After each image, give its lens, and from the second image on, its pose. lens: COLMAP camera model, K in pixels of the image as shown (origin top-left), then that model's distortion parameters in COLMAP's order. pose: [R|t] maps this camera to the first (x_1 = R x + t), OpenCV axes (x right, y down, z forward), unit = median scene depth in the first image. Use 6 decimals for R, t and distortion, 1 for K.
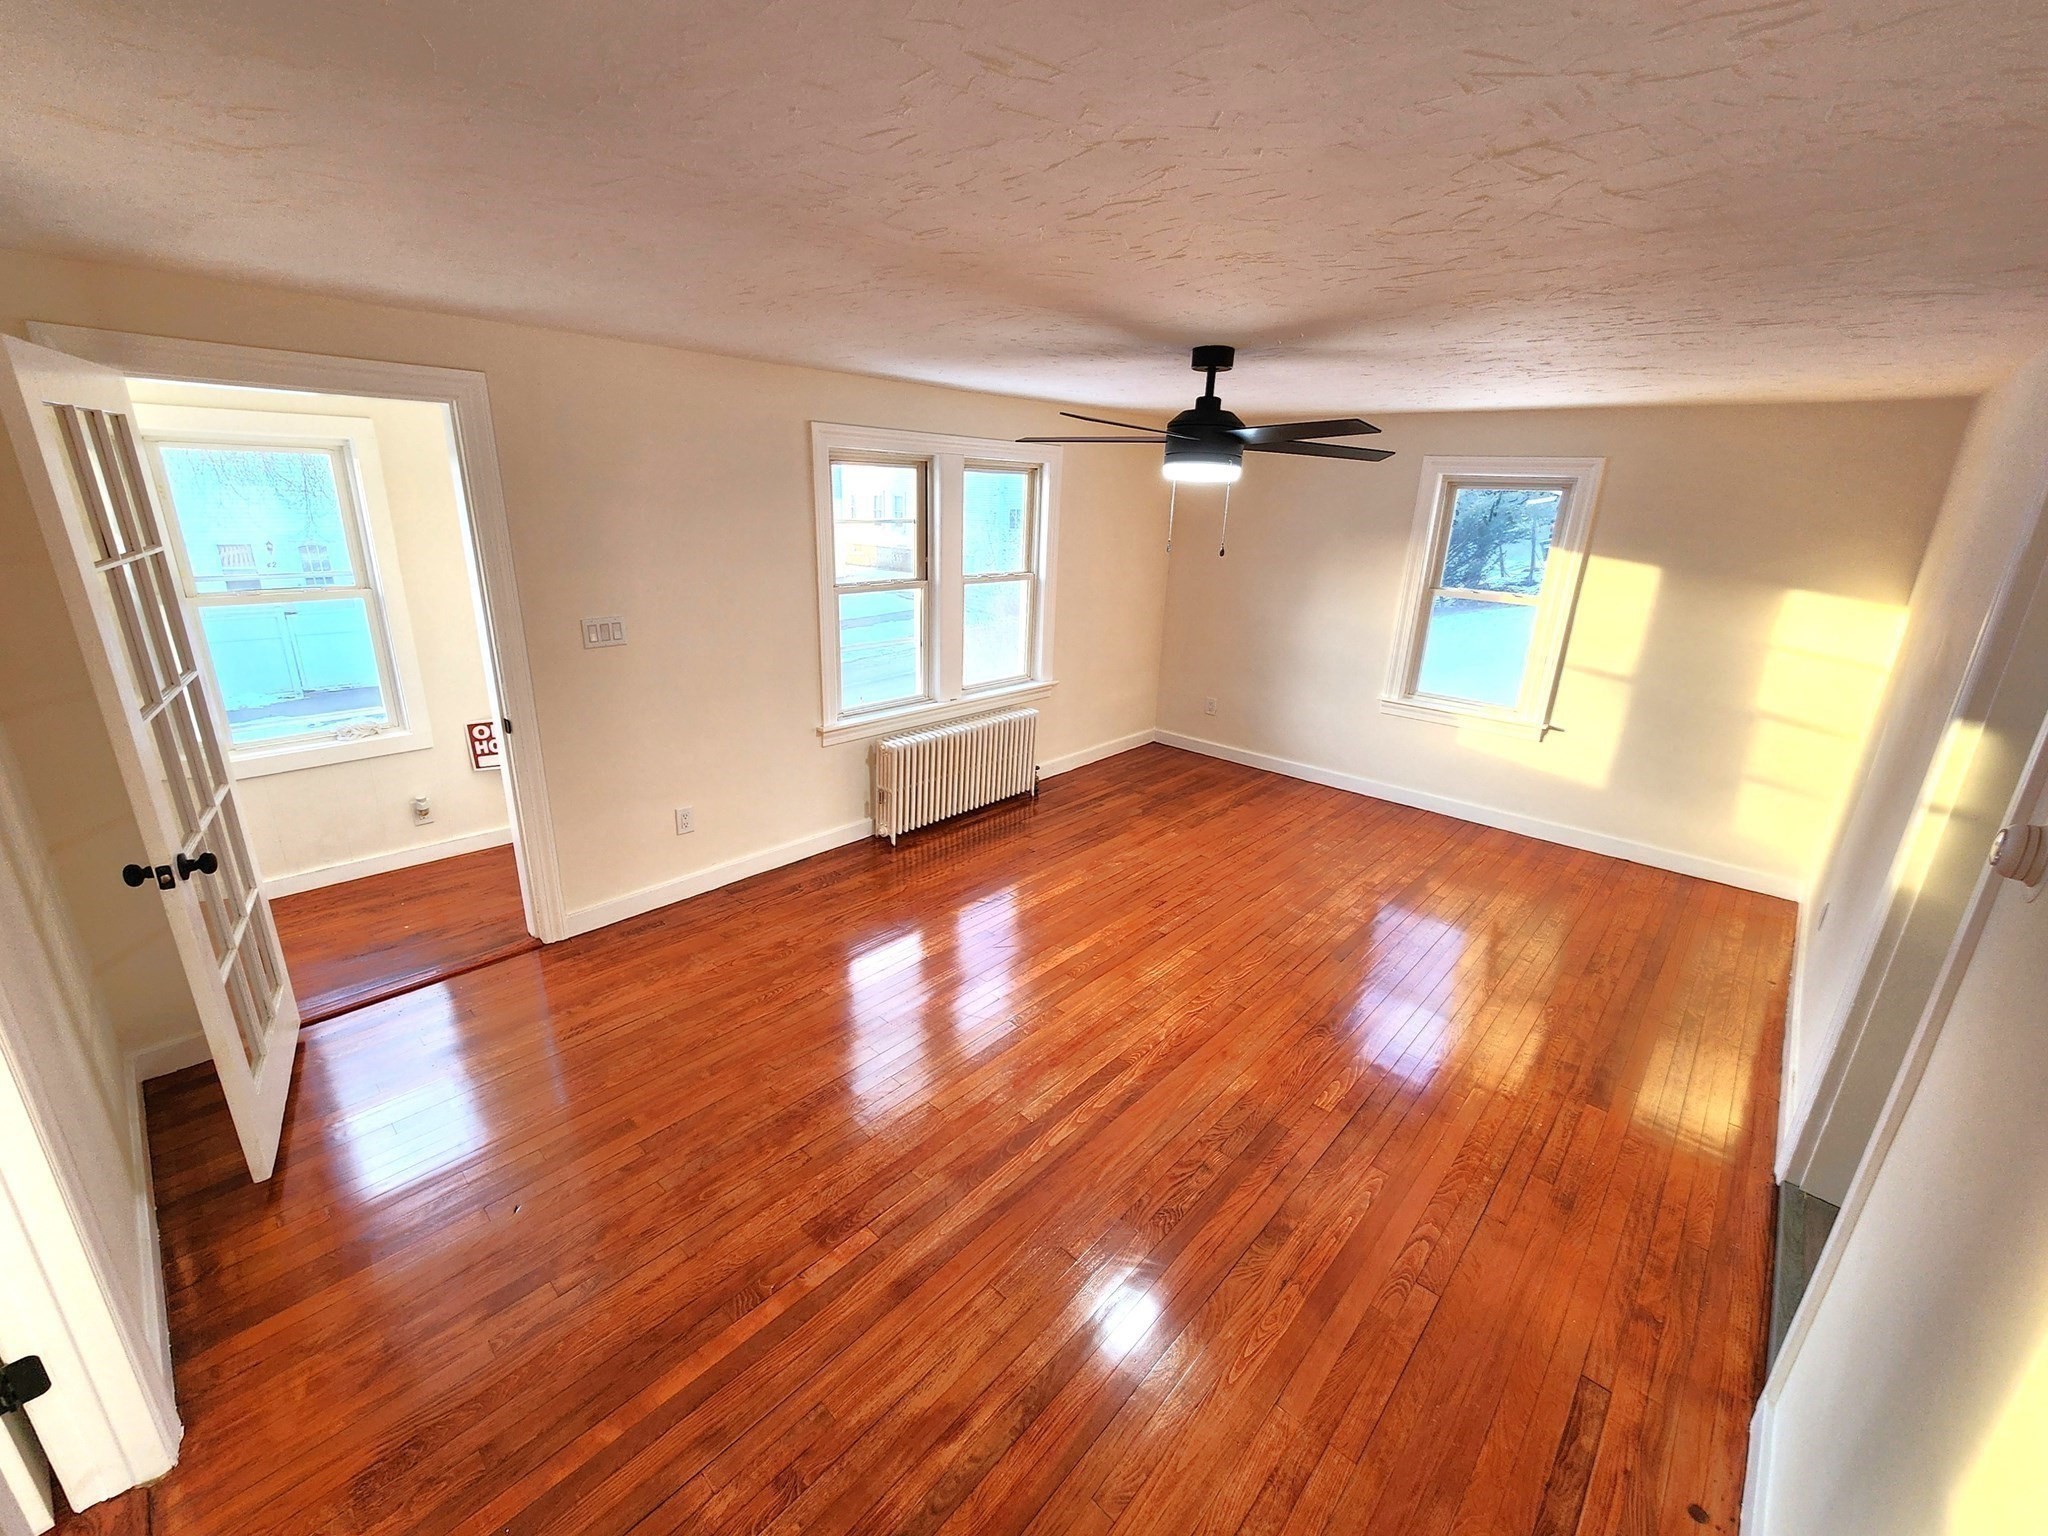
lens RADIAL K [[835.7, 0, 1025.2], [0, 835.7, 763.4], [0, 0, 1]] dist [-0.002355, 0.000067]
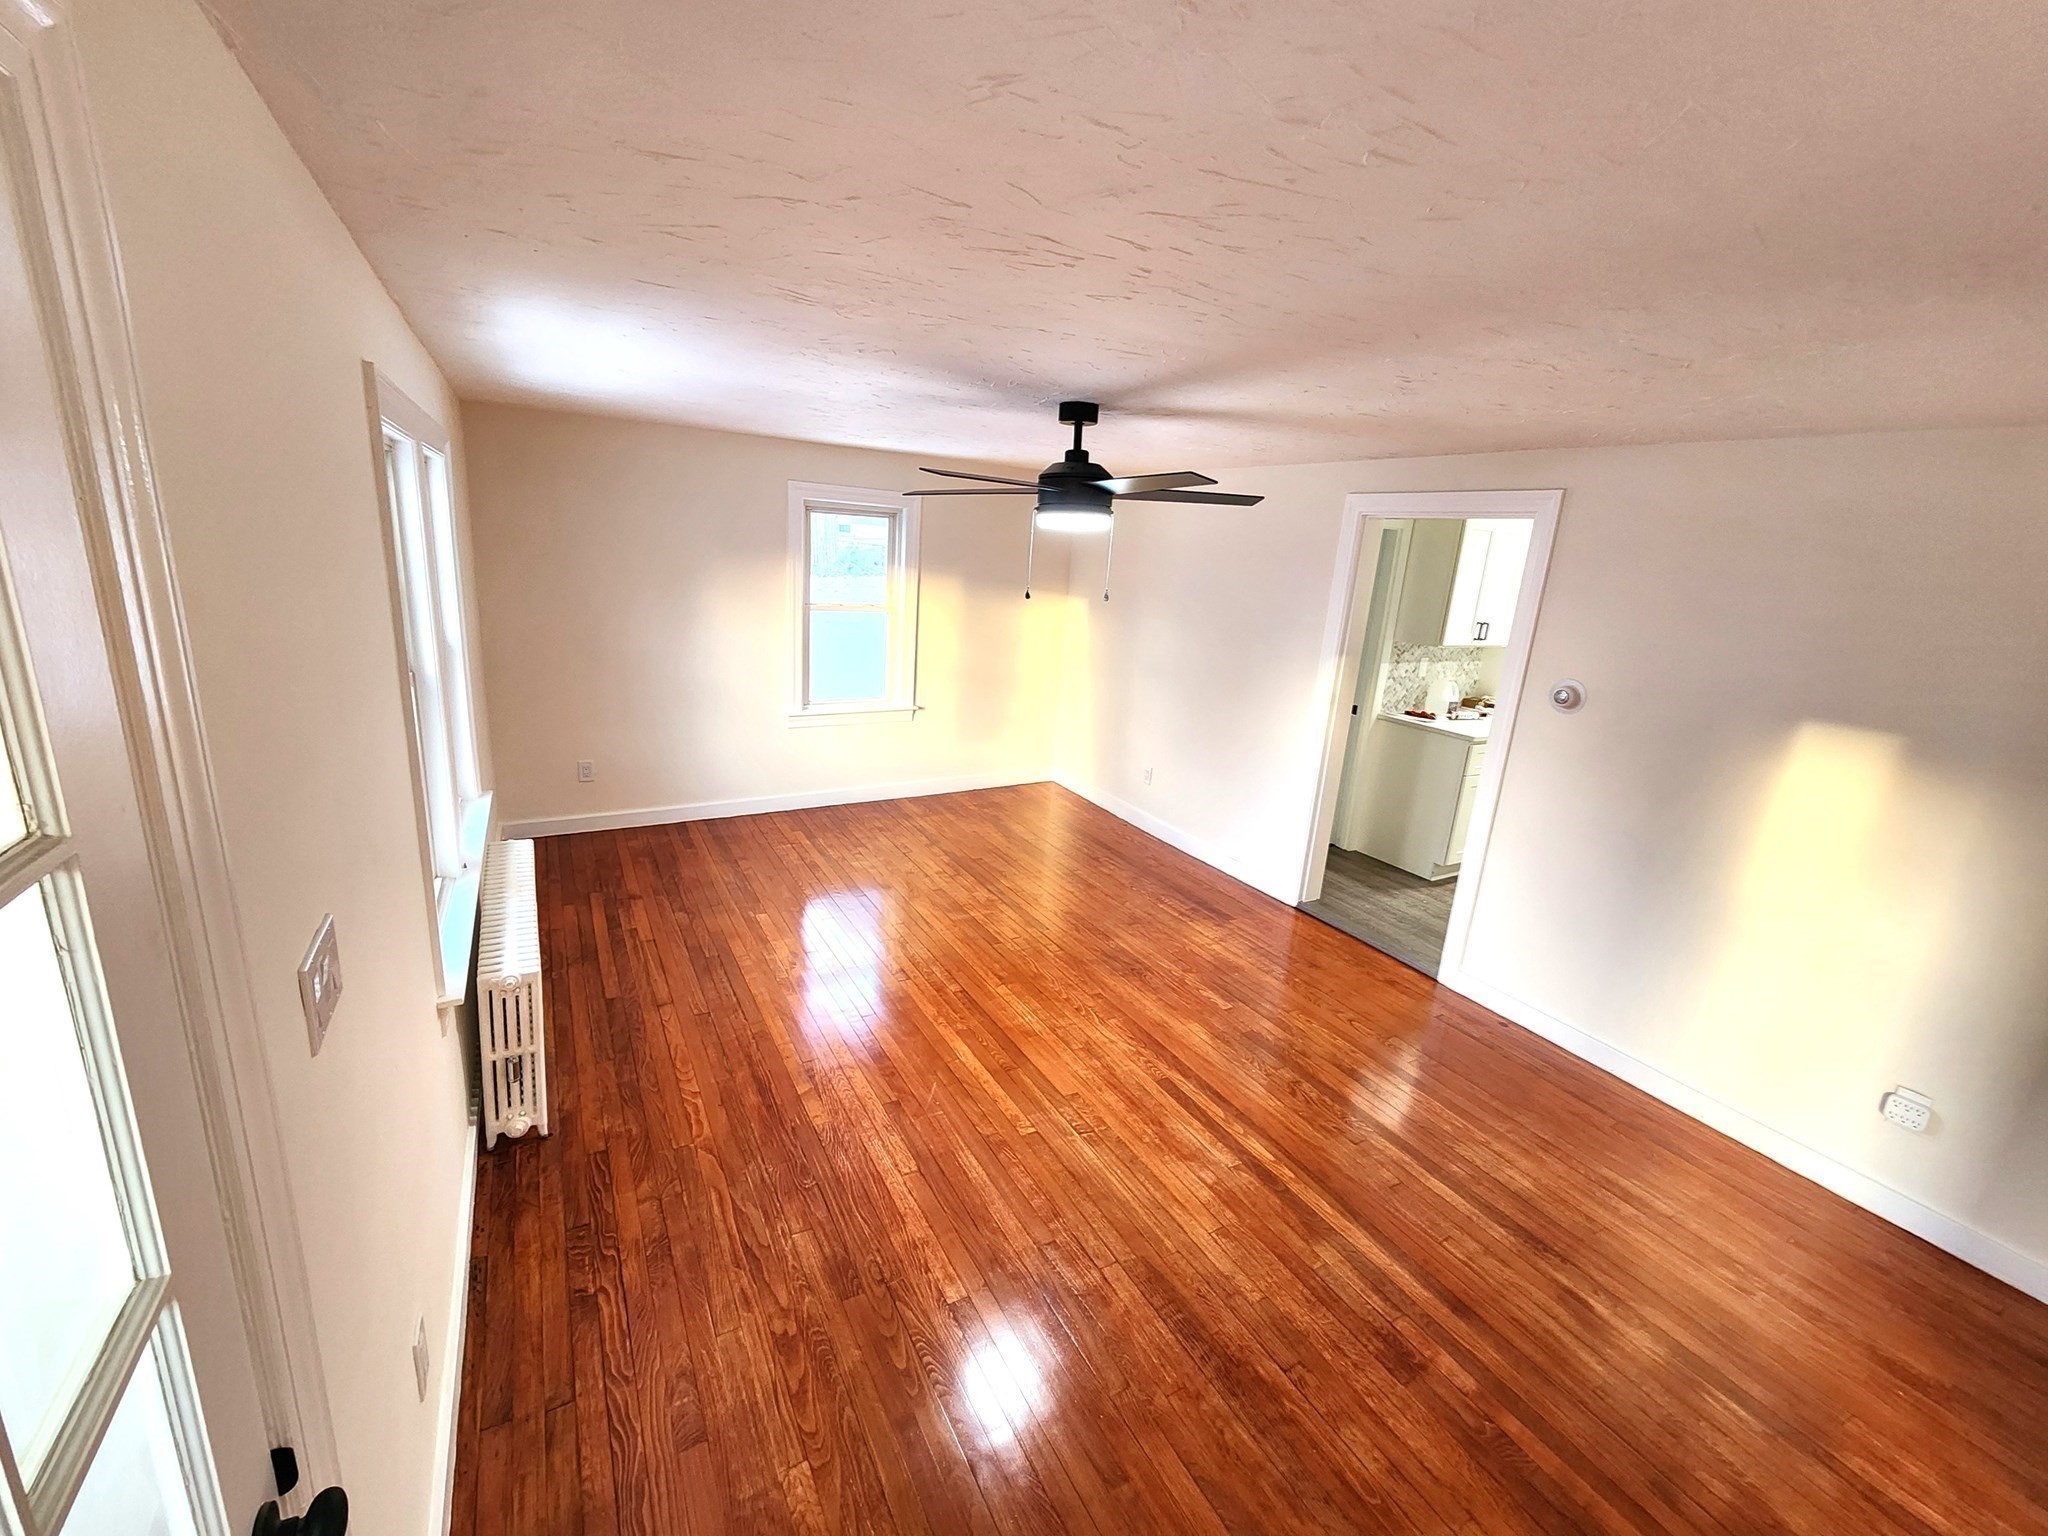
lens RADIAL K [[835.7, 0, 1007.0], [0, 835.7, 754.2], [0, 0, 1]] dist [-0.002355, 0.000067]
pose [[0.311629, -0.250524, 0.916584, -0.848198], [0.245843, 0.953030, 0.176902, -0.283785], [-0.917850, 0.170208, 0.358581, 0.770496]]
